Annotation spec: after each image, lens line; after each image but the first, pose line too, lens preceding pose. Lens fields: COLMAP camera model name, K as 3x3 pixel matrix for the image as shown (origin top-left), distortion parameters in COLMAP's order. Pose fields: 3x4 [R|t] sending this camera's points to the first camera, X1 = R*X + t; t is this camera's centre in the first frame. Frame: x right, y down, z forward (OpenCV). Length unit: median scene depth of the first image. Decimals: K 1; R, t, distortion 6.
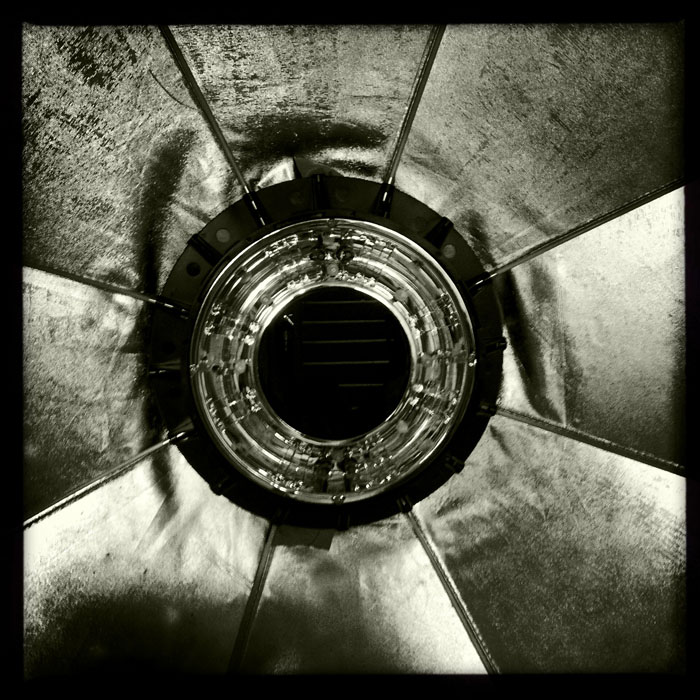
lens RADIAL K [[825.3, 0, 338.3], [0, 825.3, 376.7], [0, 0, 1]] dist [0.051296, -0.056839]
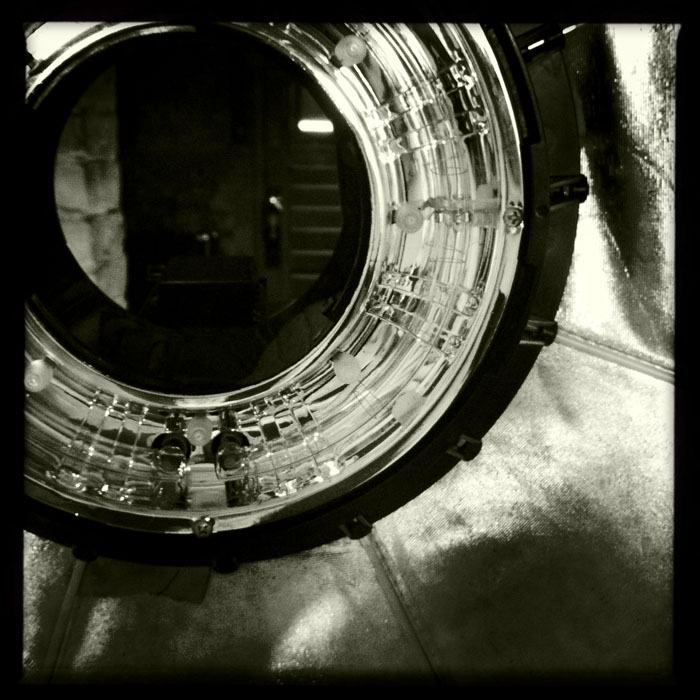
lens RADIAL K [[825.3, 0, 338.3], [0, 825.3, 376.7], [0, 0, 1]] dist [0.051296, -0.056839]
pose [[0.999644, 0.026660, -0.000852, 0.069637], [-0.026338, 0.991593, 0.126685, 0.008287], [0.004222, -0.126617, 0.991943, 0.539453]]
